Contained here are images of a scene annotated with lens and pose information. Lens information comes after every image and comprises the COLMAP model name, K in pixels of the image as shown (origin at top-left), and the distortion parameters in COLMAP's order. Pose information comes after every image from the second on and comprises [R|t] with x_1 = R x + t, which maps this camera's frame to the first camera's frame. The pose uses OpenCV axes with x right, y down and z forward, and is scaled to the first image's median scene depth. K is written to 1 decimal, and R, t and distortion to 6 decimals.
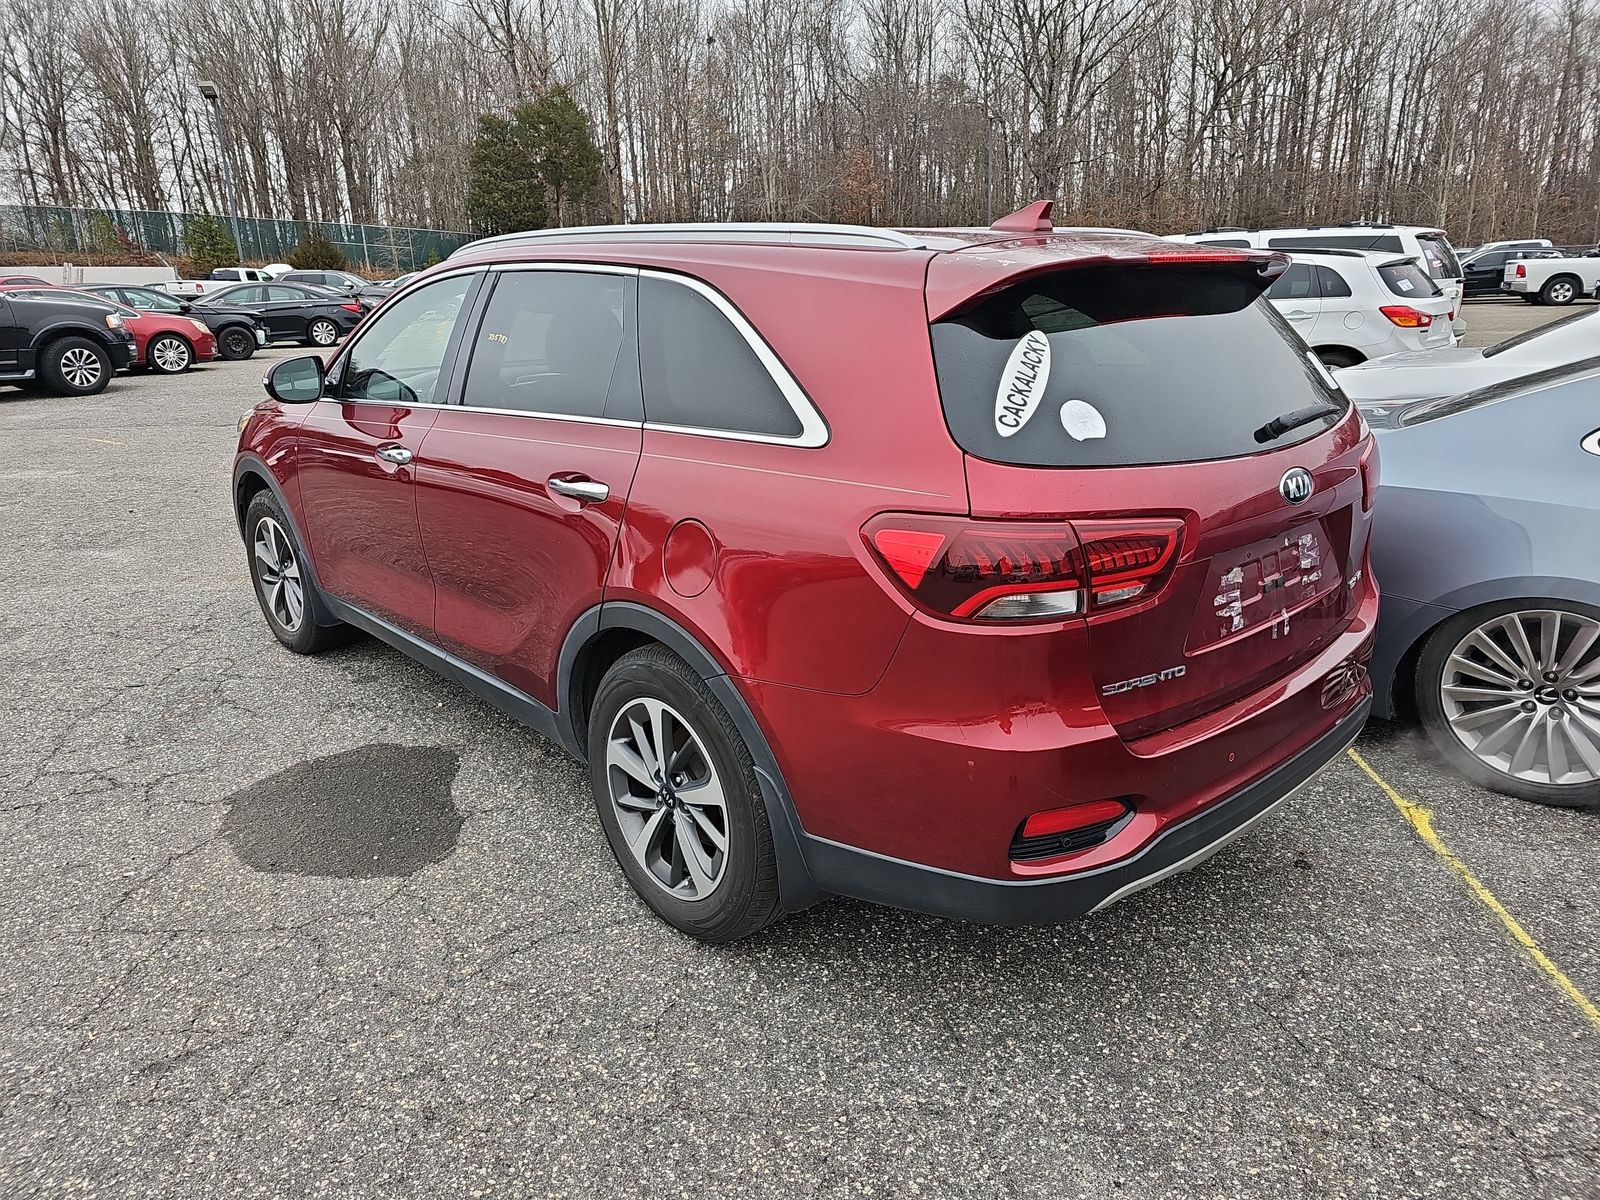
lens RADIAL K [[1056.6, 0, 786.9], [0, 1056.6, 599.2], [0, 0, 1]] dist [0.058223, -0.045430]
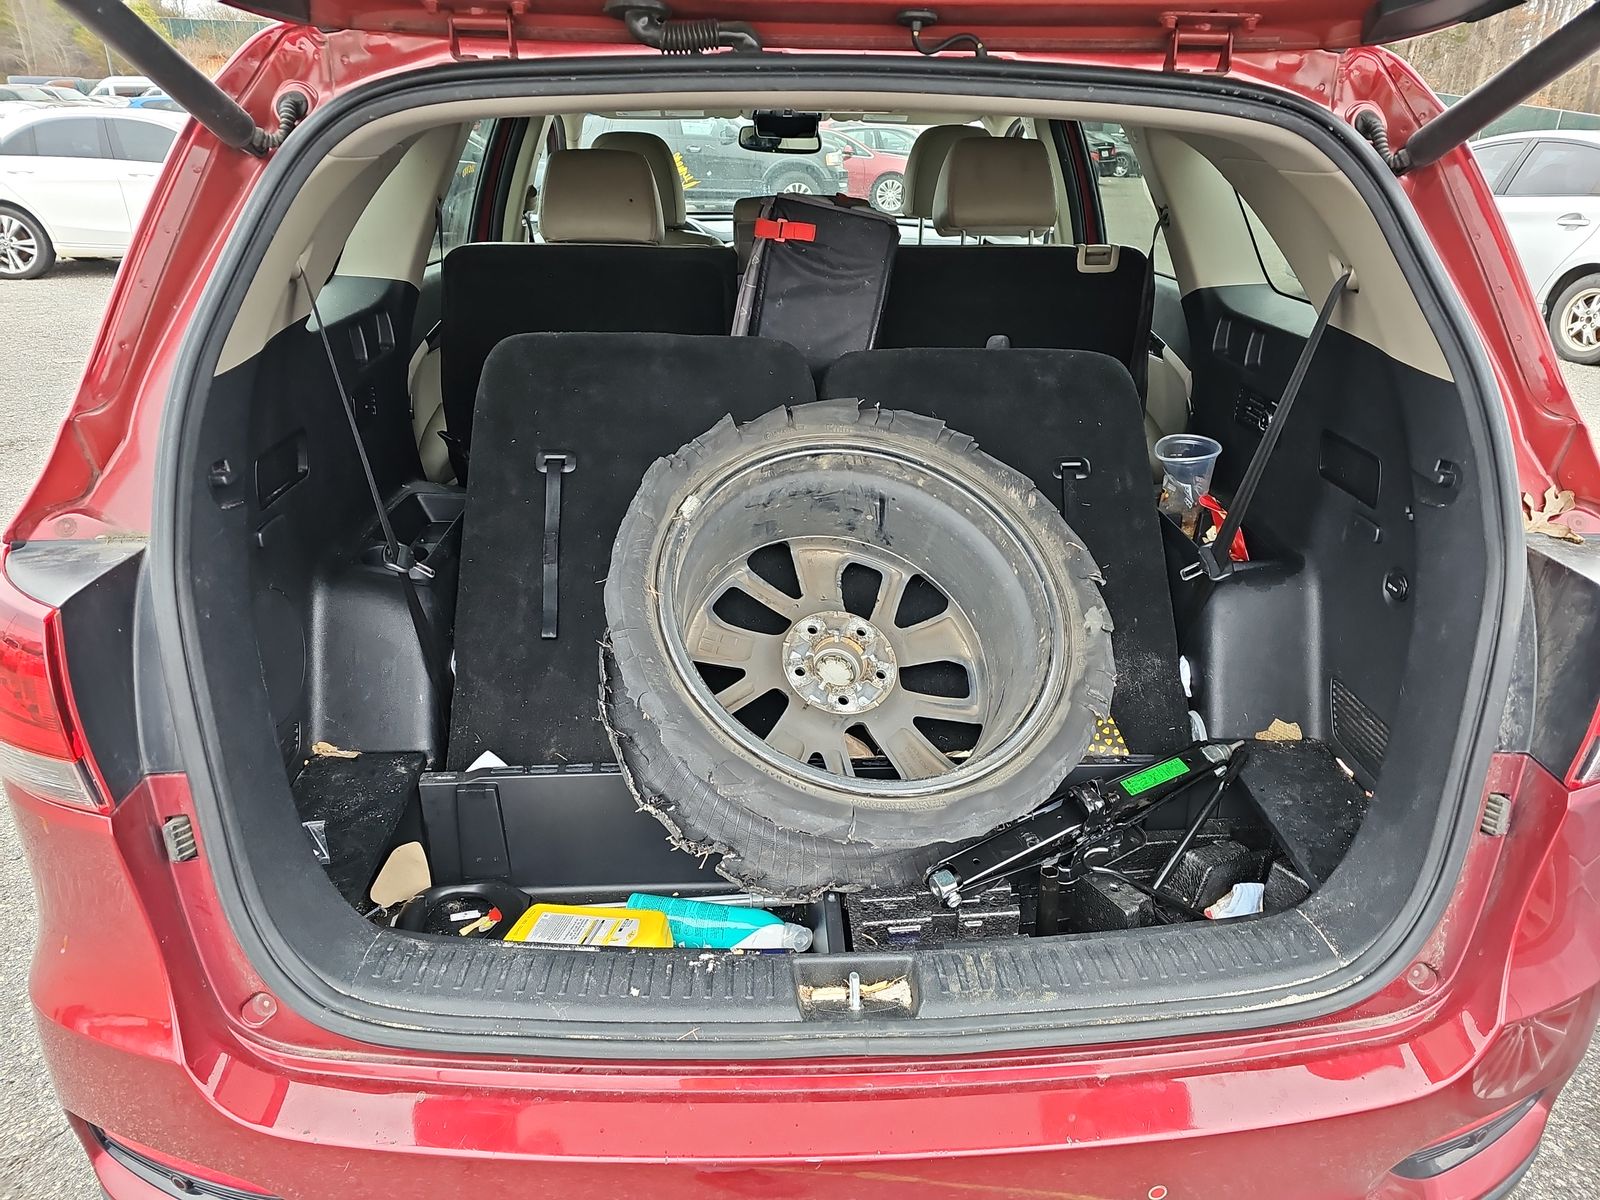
lens RADIAL K [[1053.6, 0, 800.0], [0, 1053.6, 600.0], [0, 0, 1]] dist [0.065406, -0.045574]
pose [[0.771238, 0.288605, -0.567362, 0.087344], [-0.216988, 0.957125, 0.191909, -0.026818], [0.598422, -0.024897, 0.800794, 0.091717]]
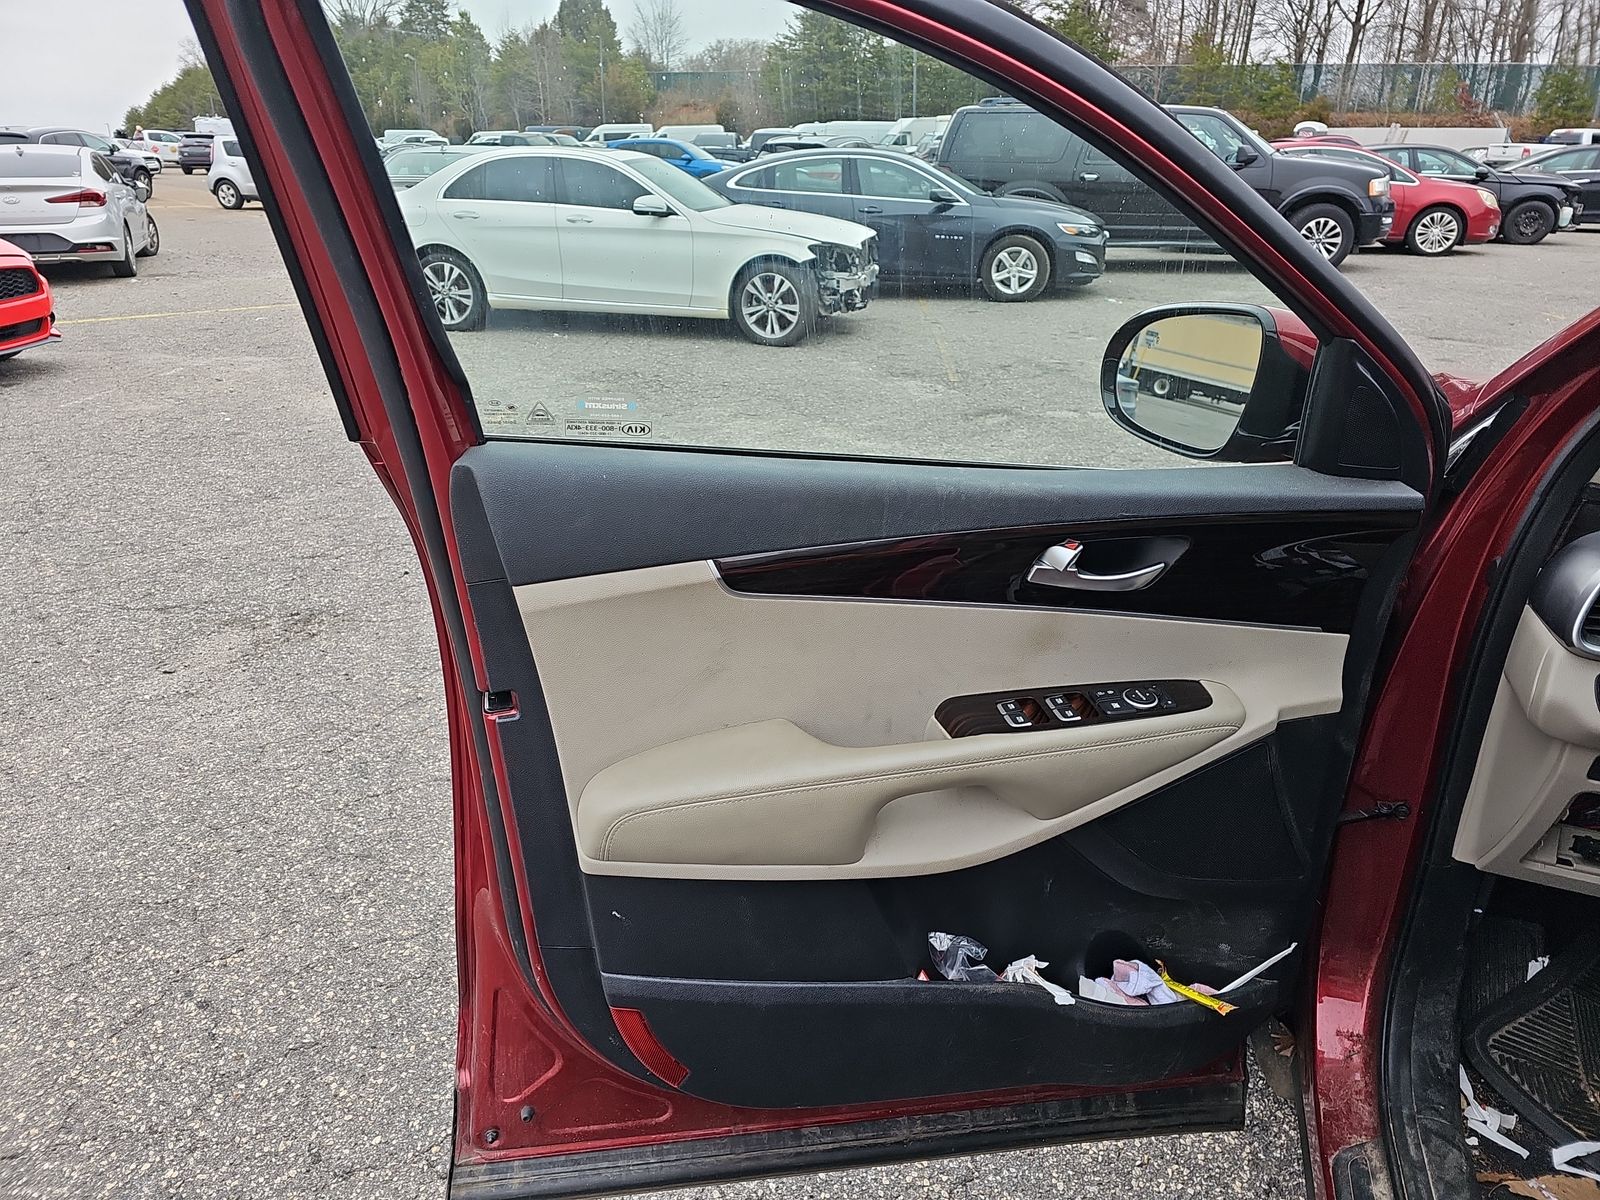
lens RADIAL K [[1056.6, 0, 786.9], [0, 1056.6, 599.2], [0, 0, 1]] dist [0.058223, -0.045430]
pose [[0.490798, 0.355456, -0.795467, -0.064914], [-0.265913, 0.930544, 0.251749, -0.044115], [0.829703, 0.087967, 0.551230, 0.167982]]
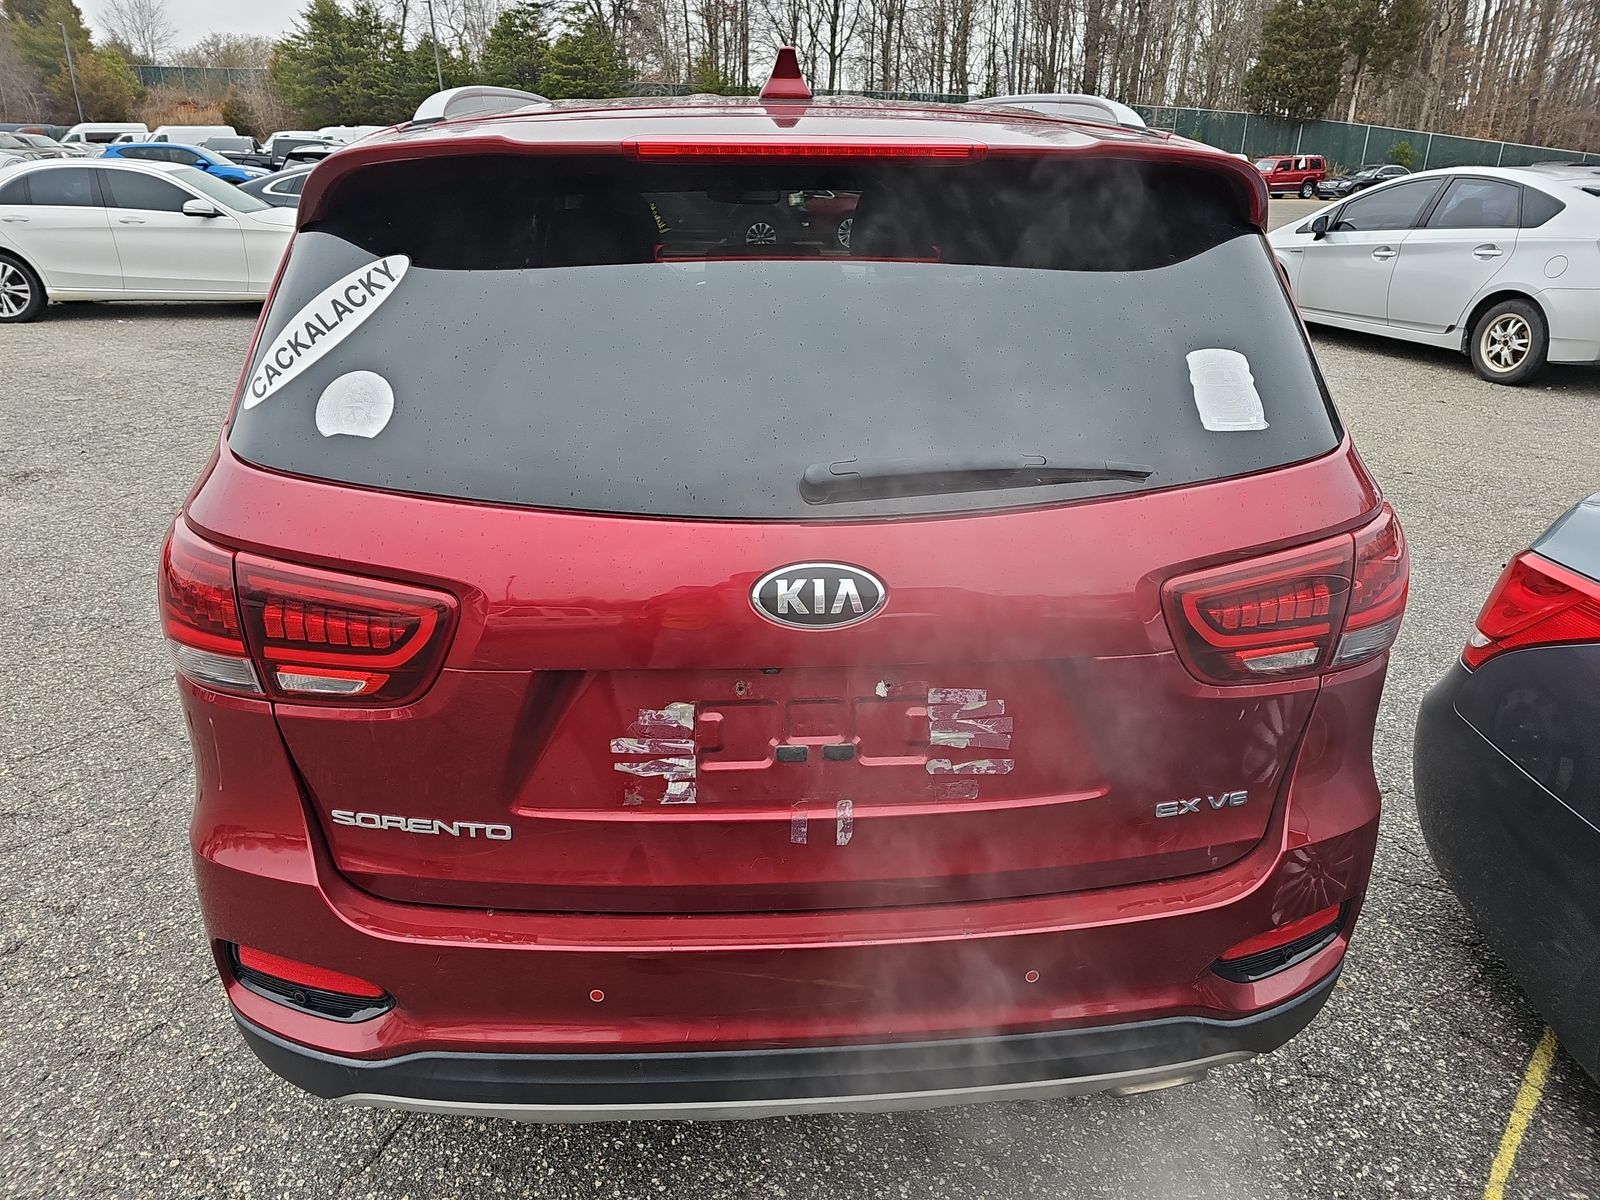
lens RADIAL K [[1056.6, 0, 786.9], [0, 1056.6, 599.2], [0, 0, 1]] dist [0.058223, -0.045430]
pose [[0.783480, 0.259363, -0.564703, 0.102233], [-0.204251, 0.965726, 0.160168, -0.024765], [0.586891, -0.010147, 0.809603, 0.074458]]
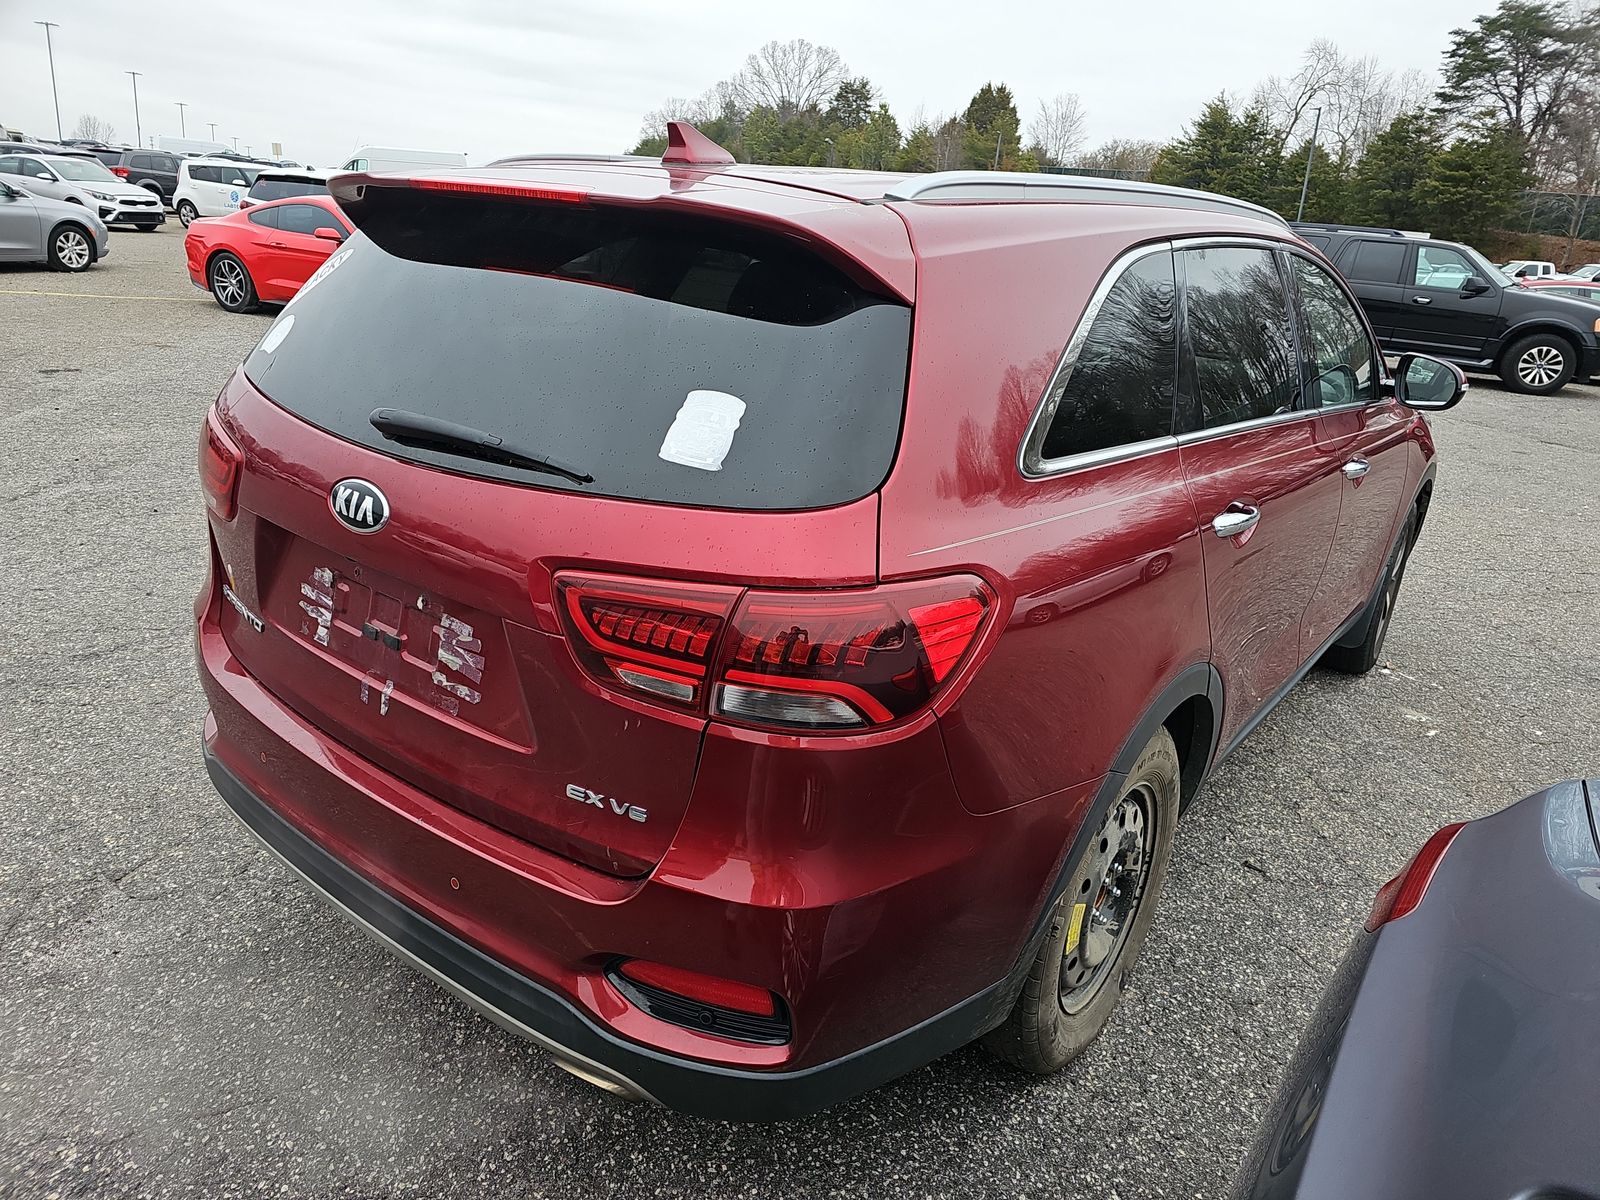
lens RADIAL K [[1051.4, 0, 803.4], [0, 1051.4, 592.1], [0, 0, 1]] dist [0.055750, -0.038763]
pose [[0.185904, 0.358459, -0.914848, 0.162818], [-0.367442, 0.888886, 0.273619, -0.048588], [0.911277, 0.285286, 0.296961, 0.146206]]
